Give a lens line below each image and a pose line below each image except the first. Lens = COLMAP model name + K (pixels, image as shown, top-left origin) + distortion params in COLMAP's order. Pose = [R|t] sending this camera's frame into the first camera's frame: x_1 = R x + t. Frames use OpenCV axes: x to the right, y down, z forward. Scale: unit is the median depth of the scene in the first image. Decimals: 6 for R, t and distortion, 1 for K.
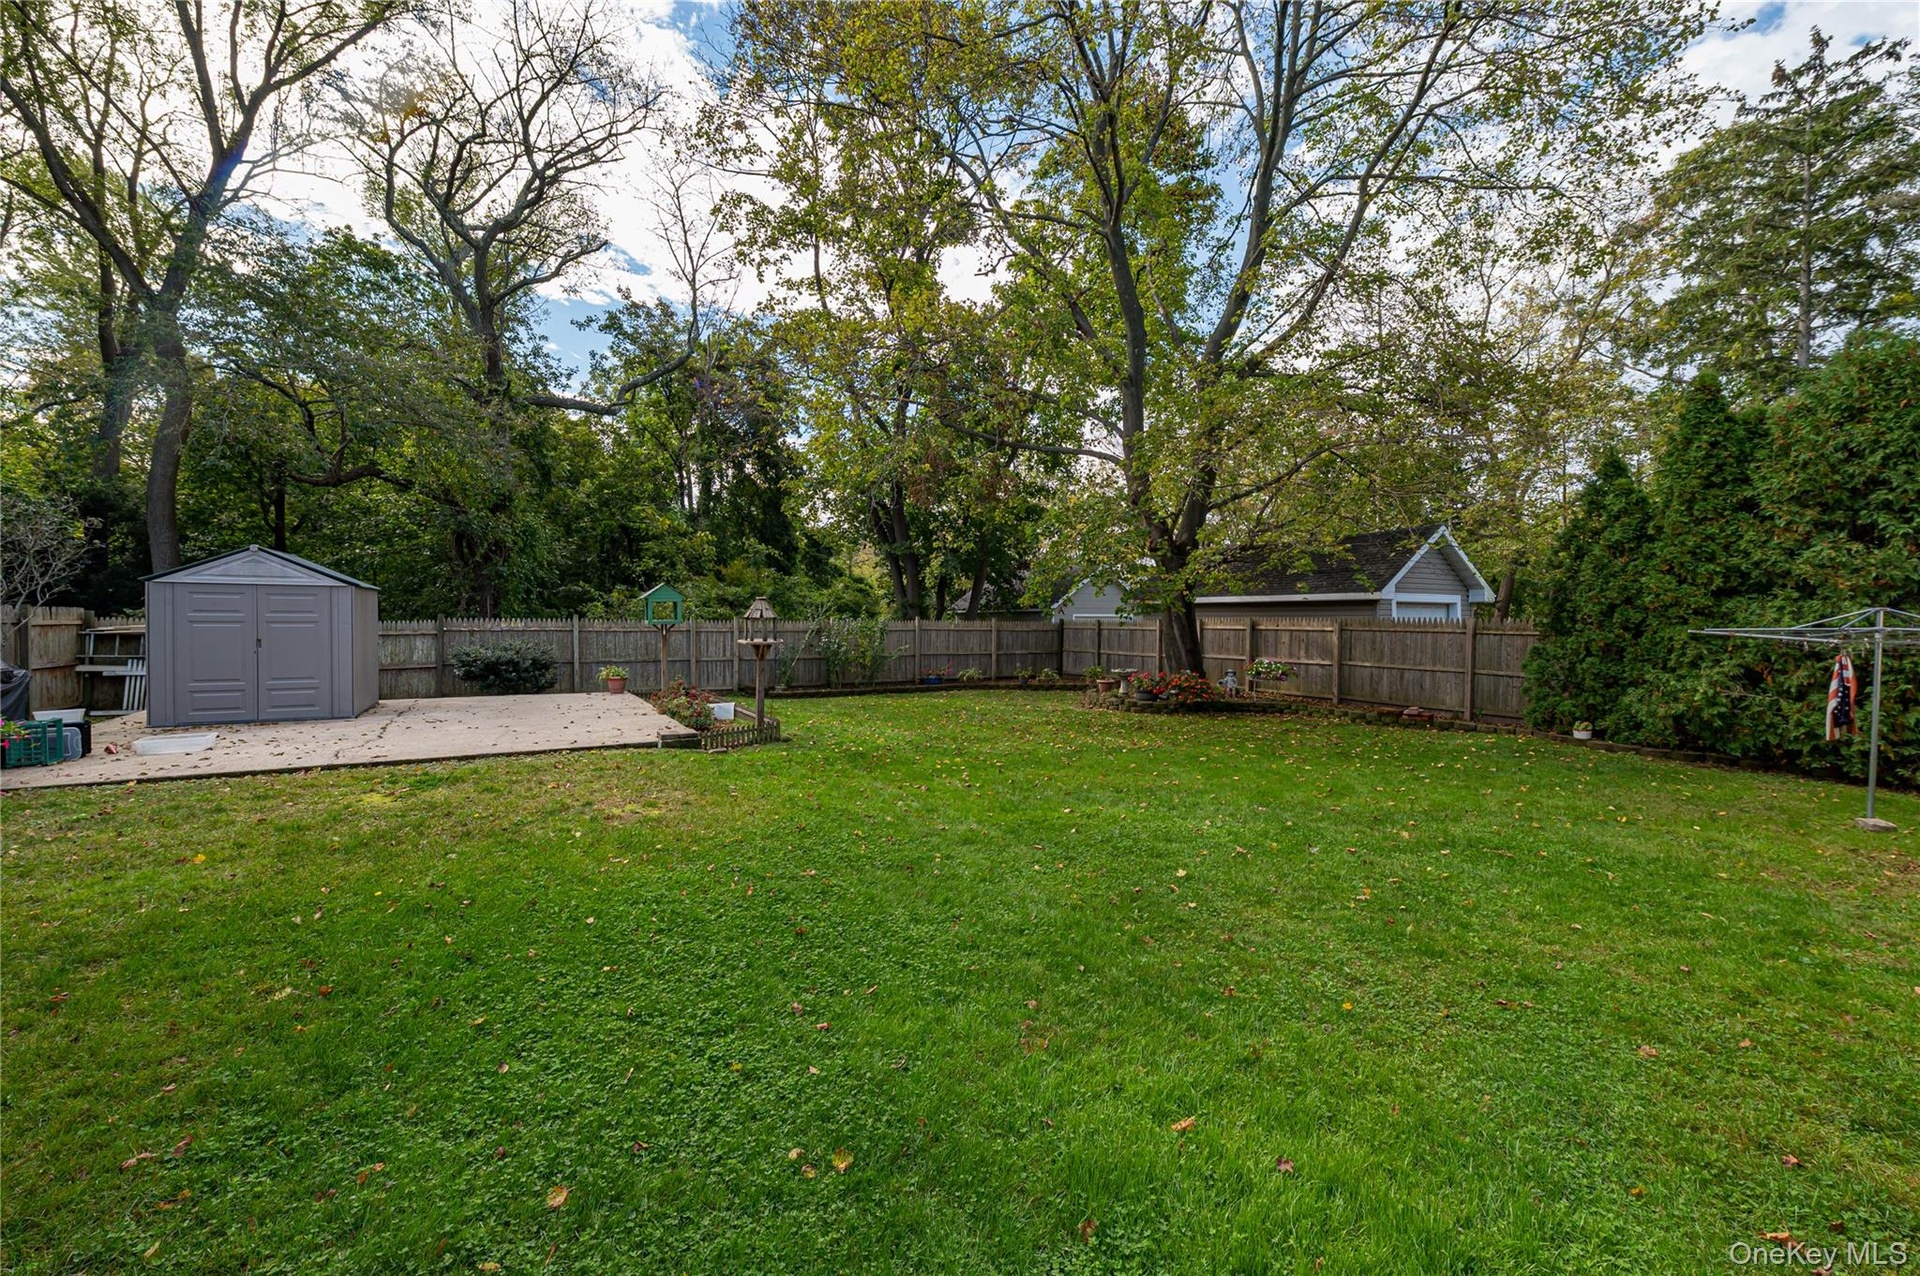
lens RADIAL K [[760.0, 0, 954.9], [0, 760.0, 631.6], [0, 0, 1]] dist [-0.012660, 0.000835]
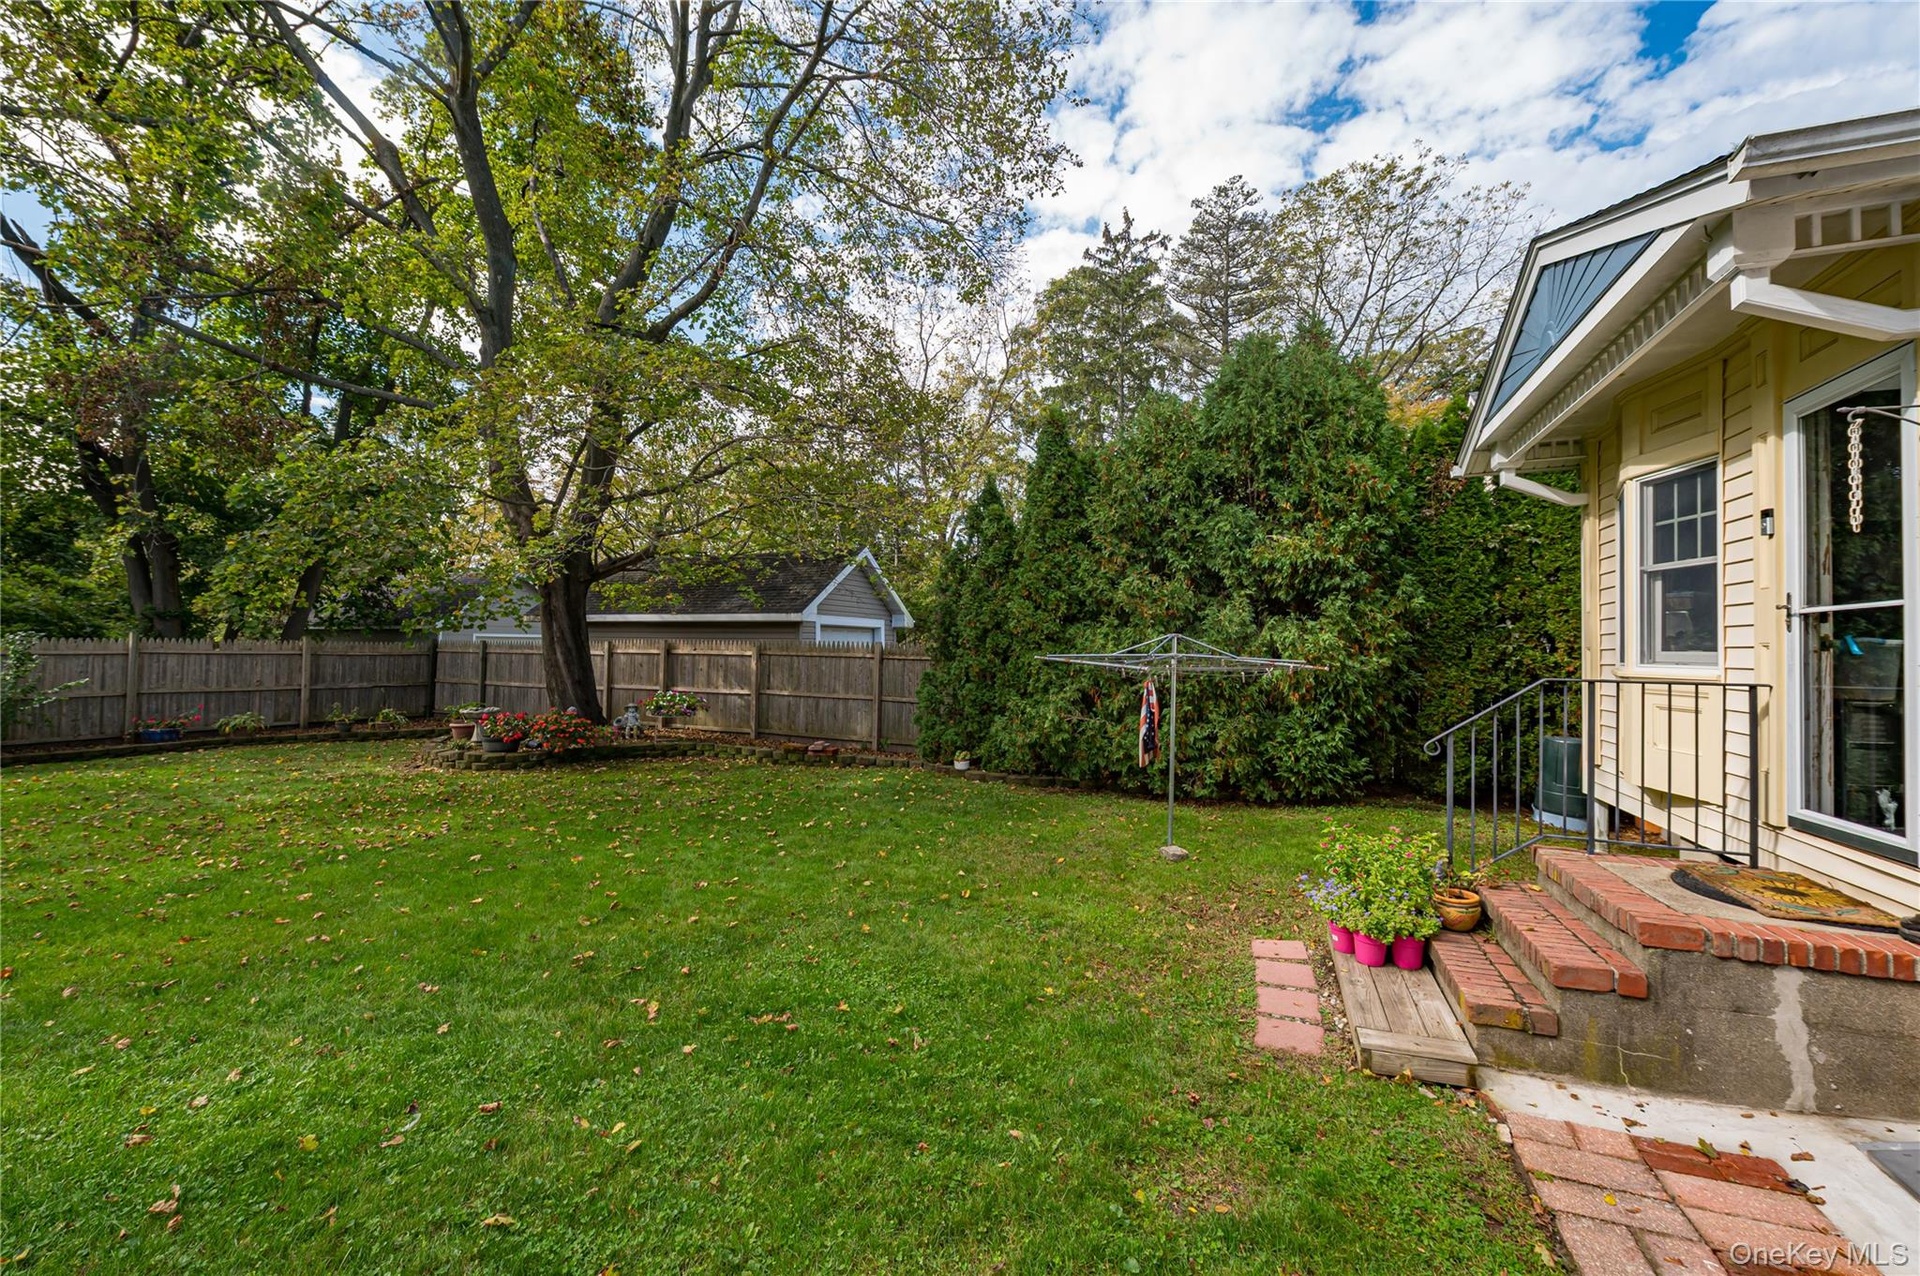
lens RADIAL K [[760.0, 0, 954.9], [0, 760.0, 631.6], [0, 0, 1]] dist [-0.012660, 0.000835]
pose [[0.806077, 0.017395, 0.591555, 0.251352], [0.000839, 0.999533, -0.030534, -0.002778], [-0.591810, 0.025109, 0.805687, 0.223260]]
